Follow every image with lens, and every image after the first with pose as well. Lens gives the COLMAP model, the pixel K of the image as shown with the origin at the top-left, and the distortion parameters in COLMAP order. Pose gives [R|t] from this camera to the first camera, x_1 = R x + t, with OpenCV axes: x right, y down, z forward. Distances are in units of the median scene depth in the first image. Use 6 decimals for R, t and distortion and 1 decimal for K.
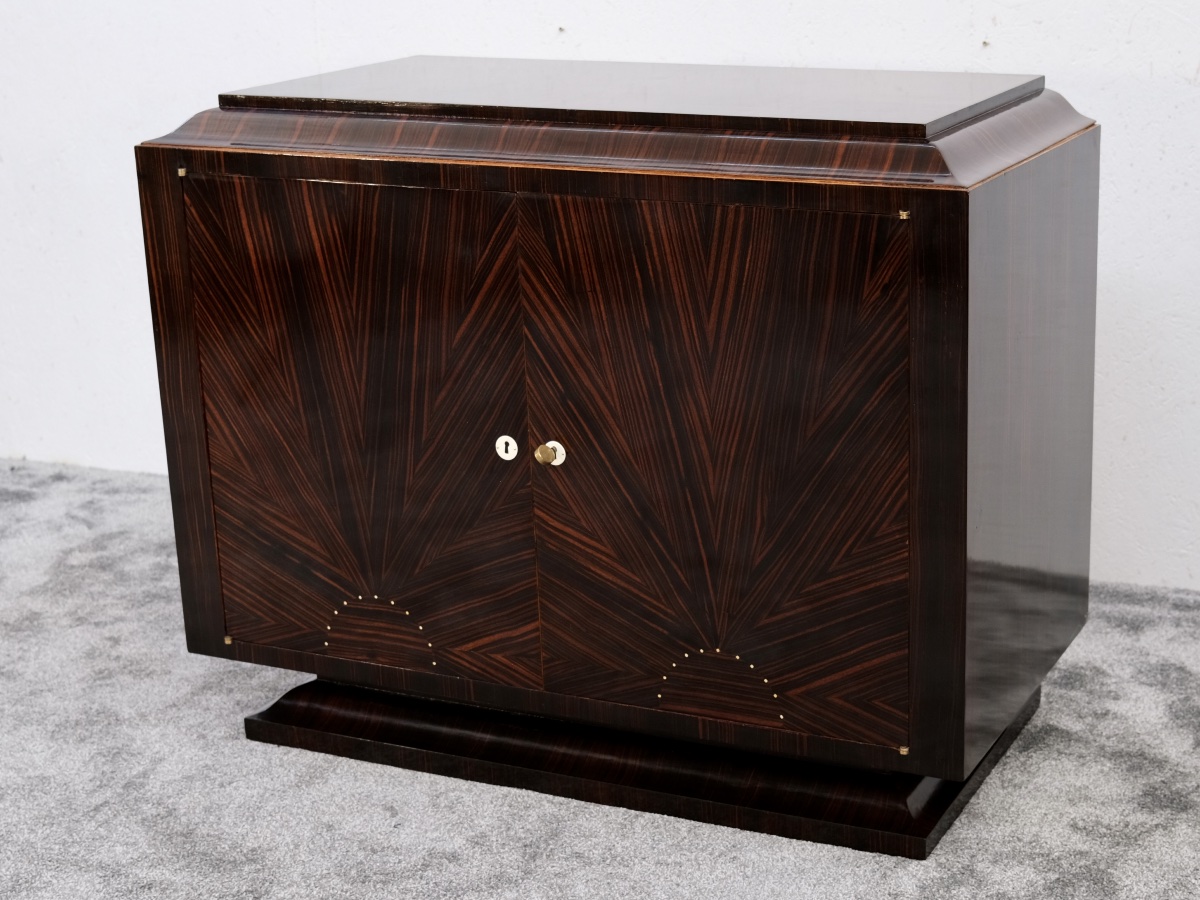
lens RADIAL K [[1706.5, 0, 805.8], [0, 1706.5, 712.7], [0, 0, 1]] dist [-0.001003, -0.003531]
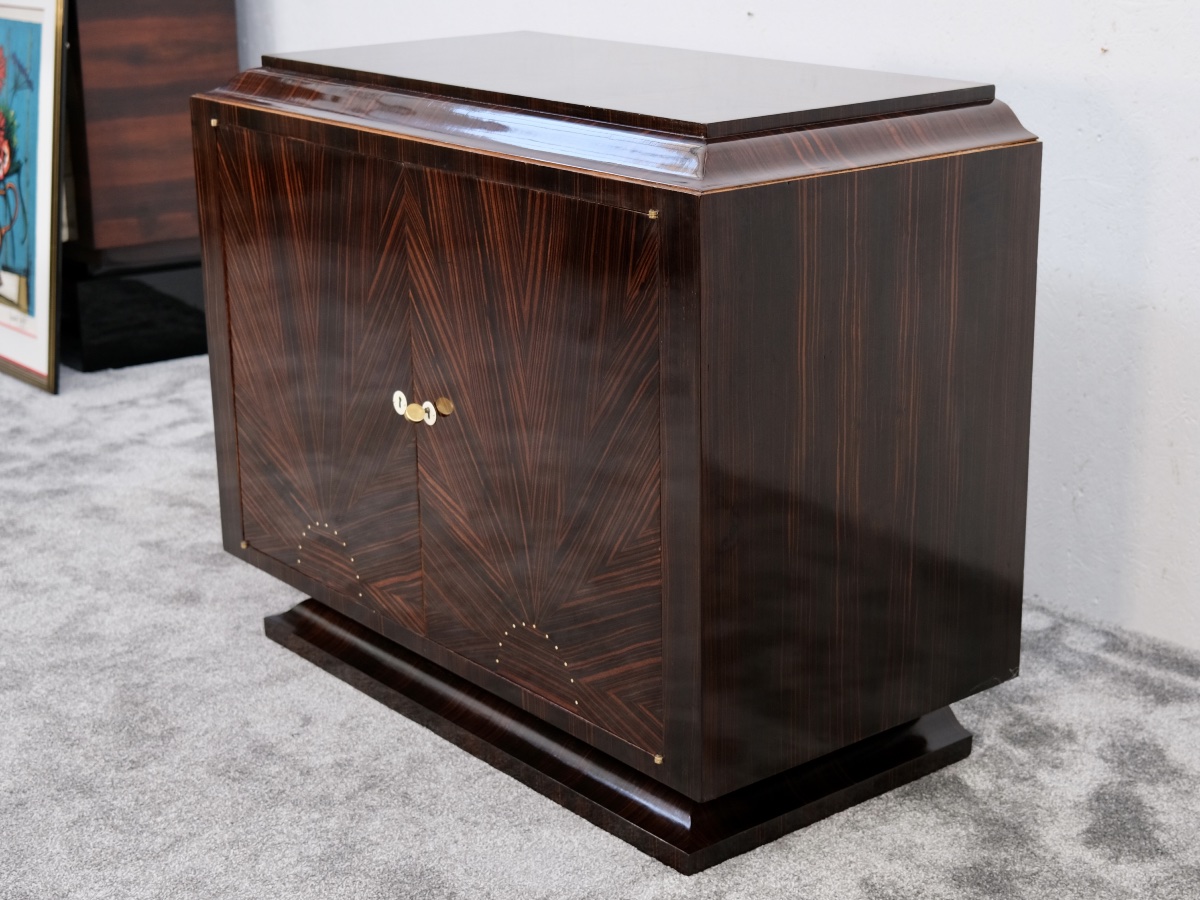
lens RADIAL K [[1706.5, 0, 805.8], [0, 1706.5, 712.7], [0, 0, 1]] dist [-0.001003, -0.003531]
pose [[0.907849, 0.197751, -0.369735, 0.483756], [-0.195227, 0.979741, 0.044649, -0.063326], [0.371074, 0.031648, 0.928064, 0.116887]]
